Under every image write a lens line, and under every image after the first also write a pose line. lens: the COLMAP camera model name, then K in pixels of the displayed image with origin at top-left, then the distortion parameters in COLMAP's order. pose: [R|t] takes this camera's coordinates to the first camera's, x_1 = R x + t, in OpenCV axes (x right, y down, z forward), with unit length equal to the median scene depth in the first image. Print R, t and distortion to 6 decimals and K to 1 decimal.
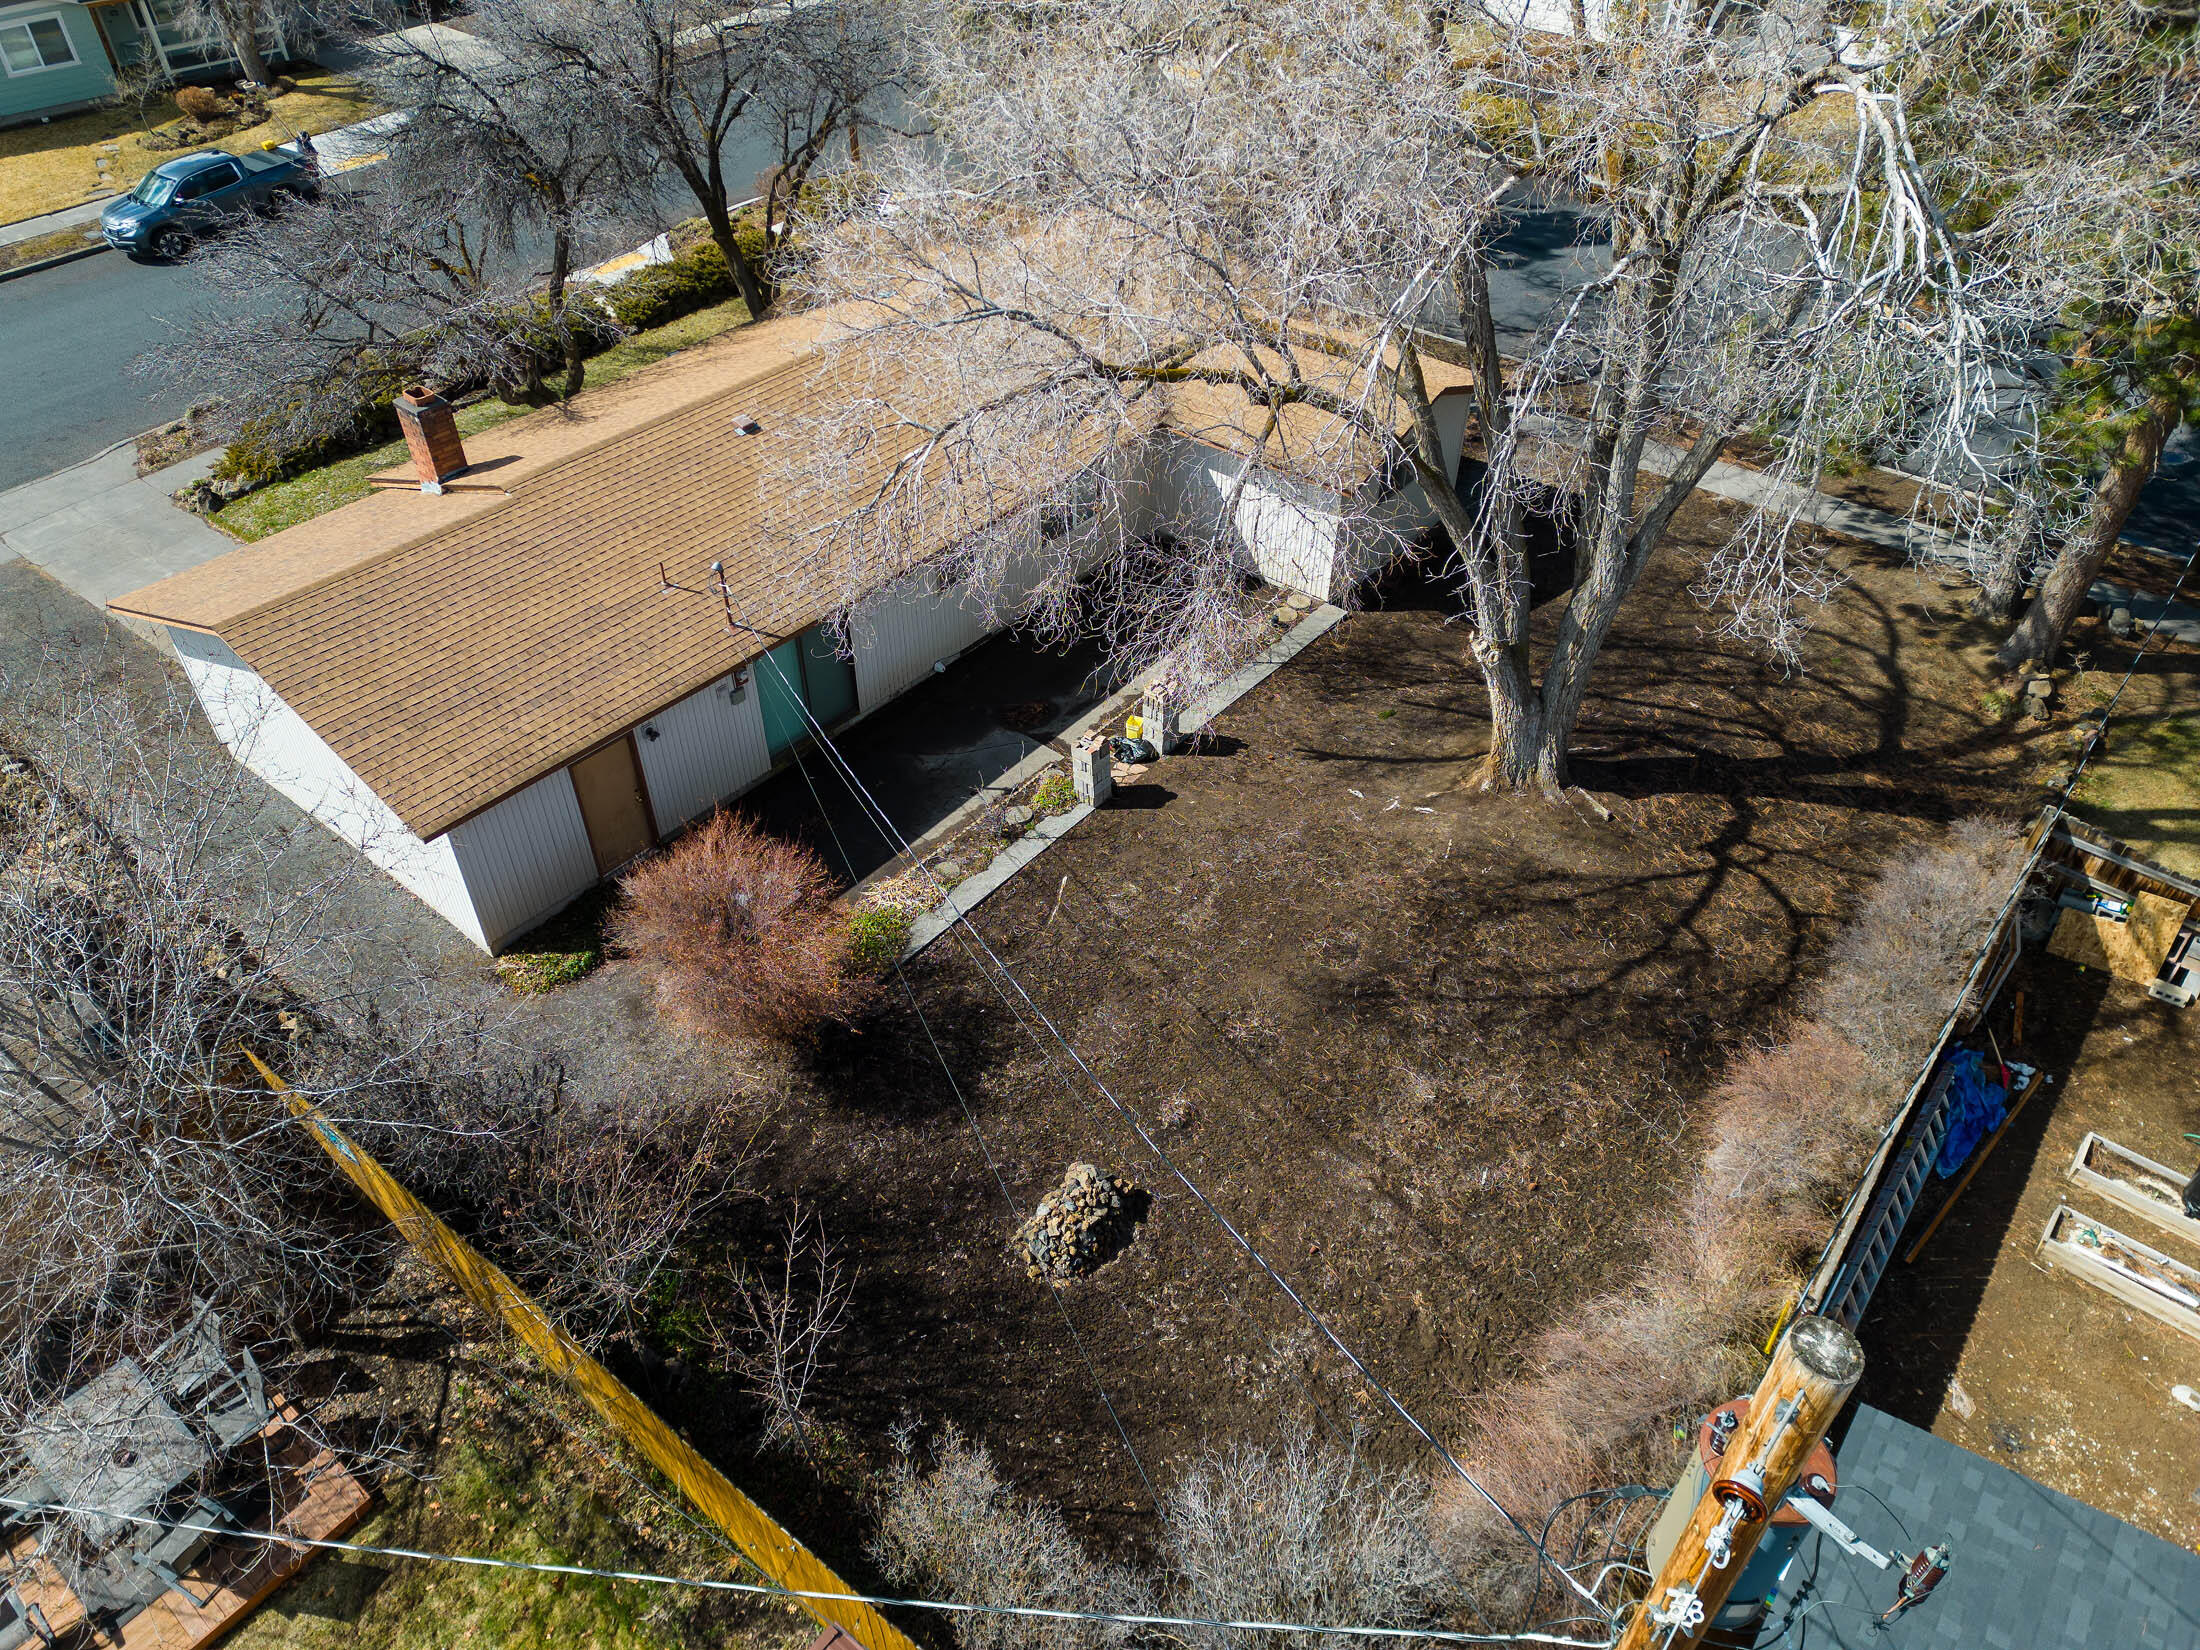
lens RADIAL K [[1531.4, 0, 1102.8], [0, 1531.4, 816.5], [0, 0, 1]] dist [0.073421, -0.070148]
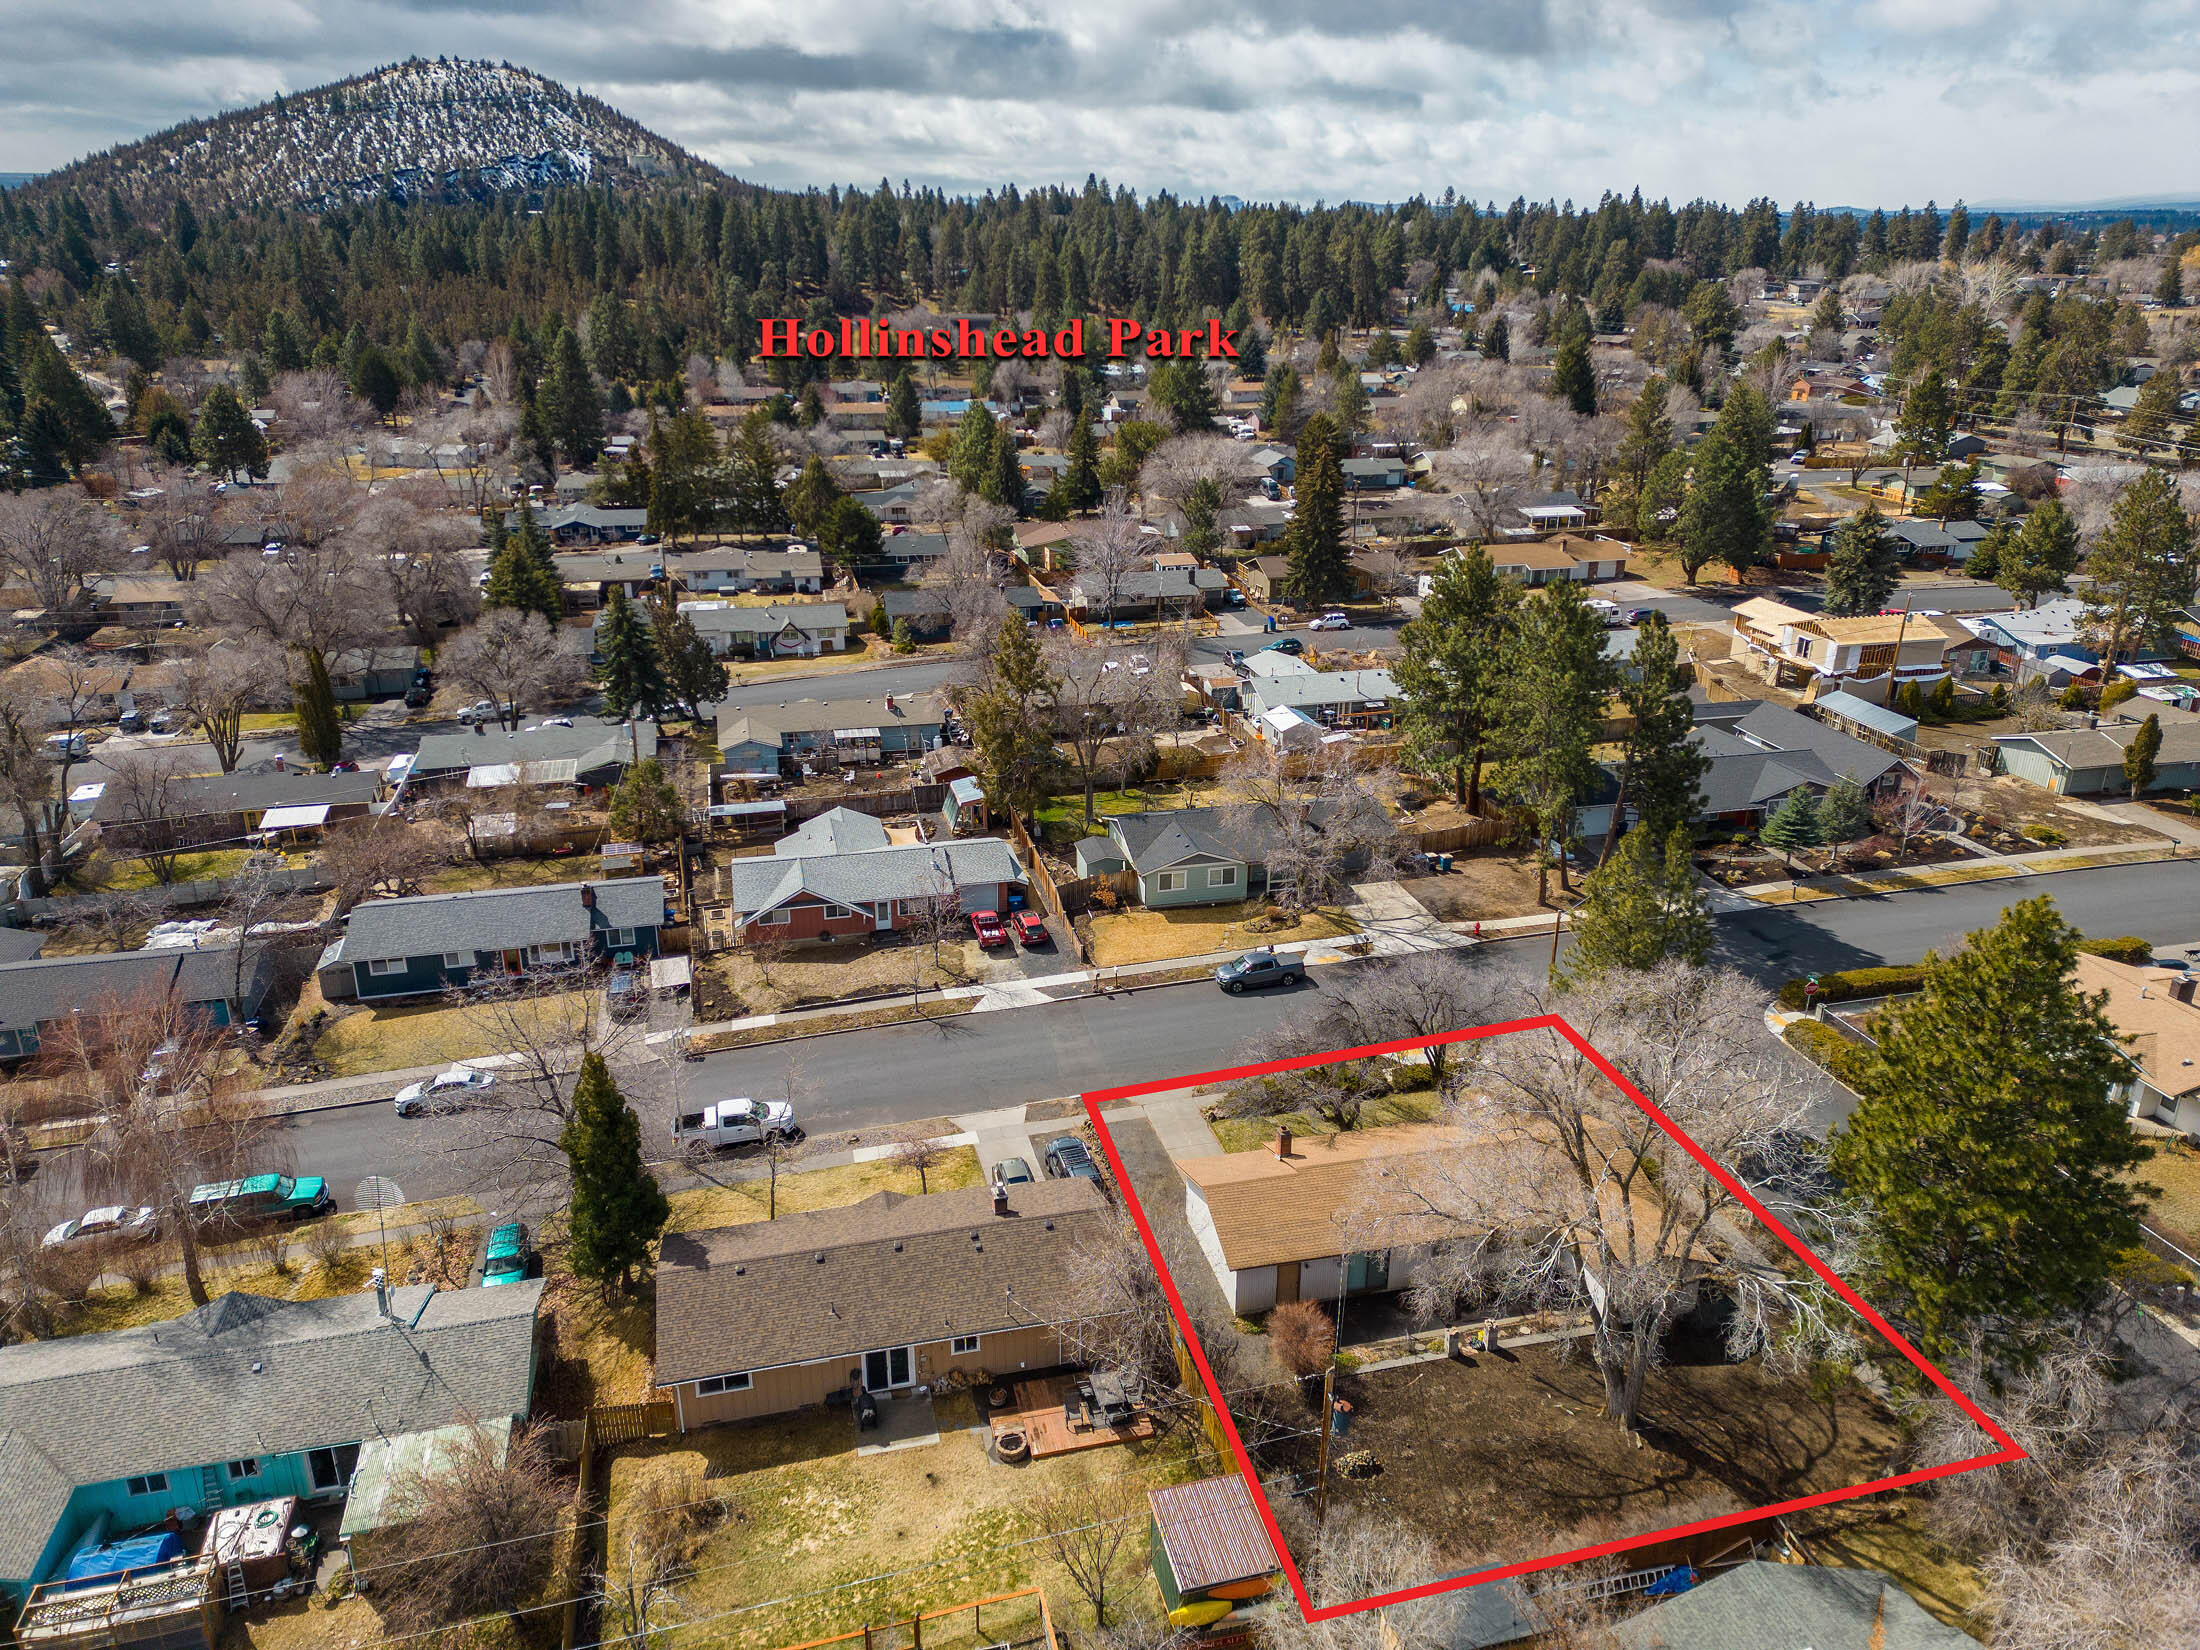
lens RADIAL K [[1531.4, 0, 1102.8], [0, 1531.4, 816.5], [0, 0, 1]] dist [0.073421, -0.070148]
pose [[0.800653, 0.208884, -0.561535, 0.842934], [-0.390764, 0.892530, -0.225152, -0.004015], [0.454156, 0.399697, 0.796231, -1.815194]]
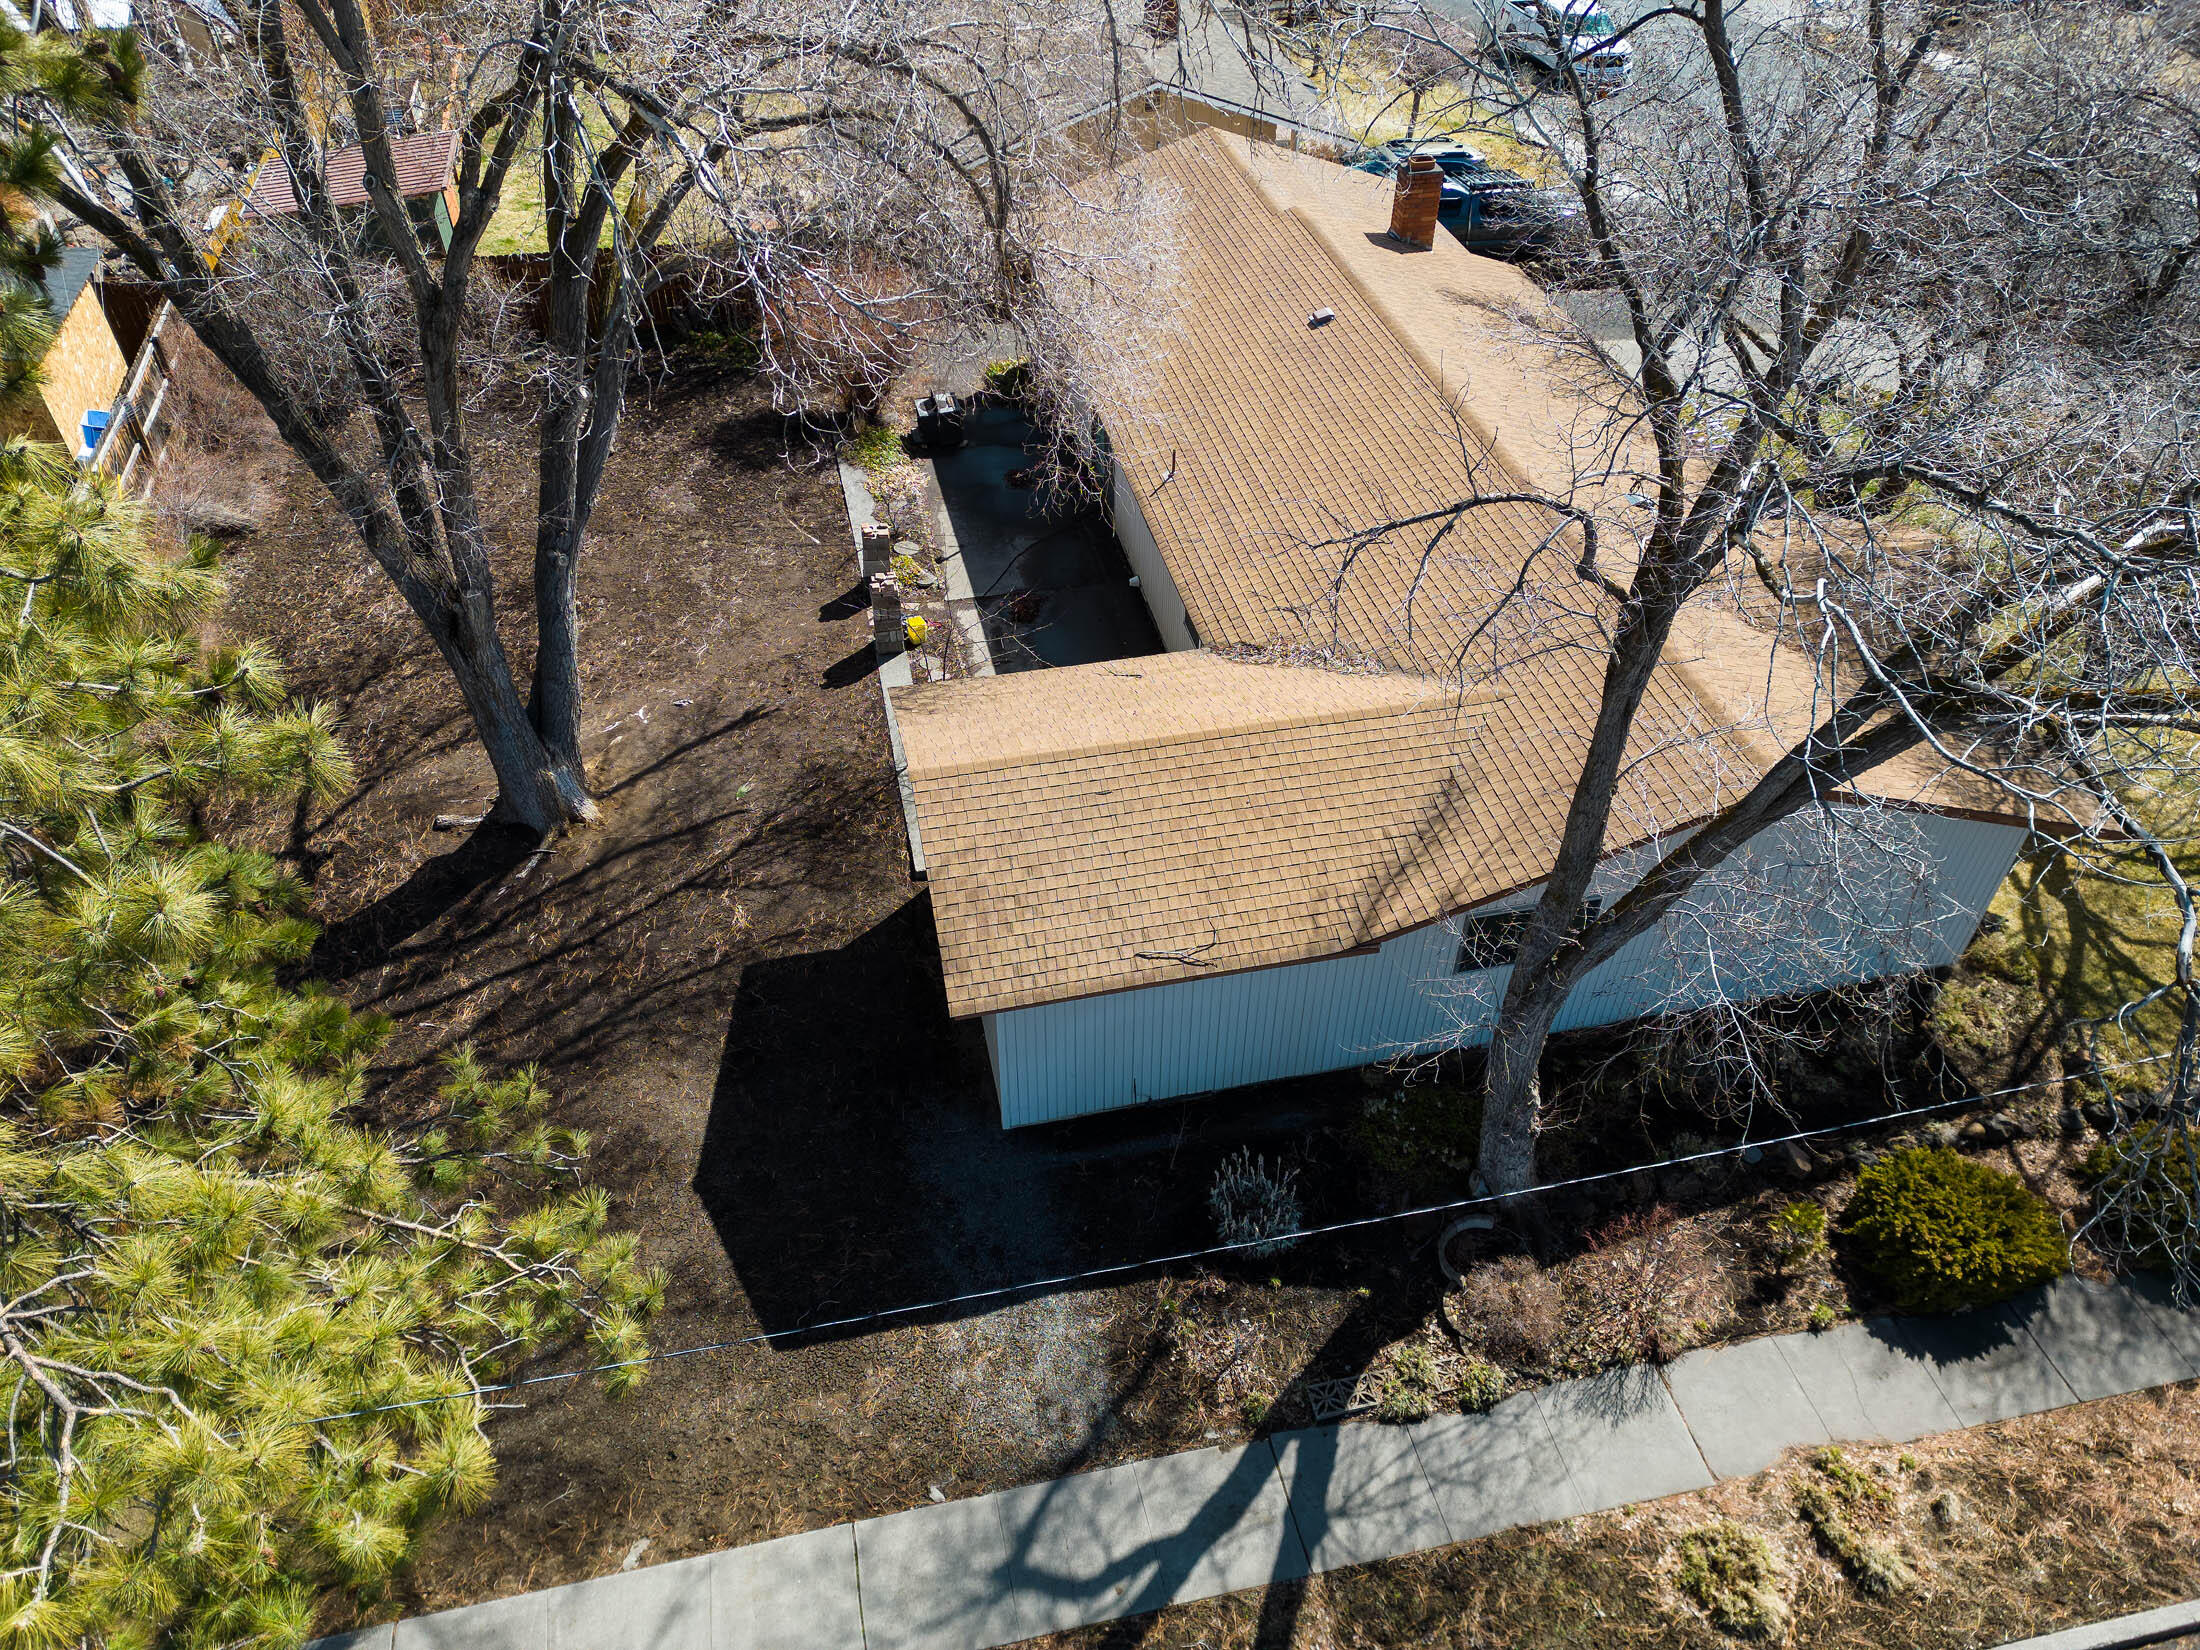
lens RADIAL K [[1531.4, 0, 1102.8], [0, 1531.4, 816.5], [0, 0, 1]] dist [0.073421, -0.070148]
pose [[-0.621439, 0.524152, -0.582305, 0.618304], [-0.505910, 0.299046, 0.809090, -0.934397], [0.598222, 0.797394, 0.079335, 1.175149]]
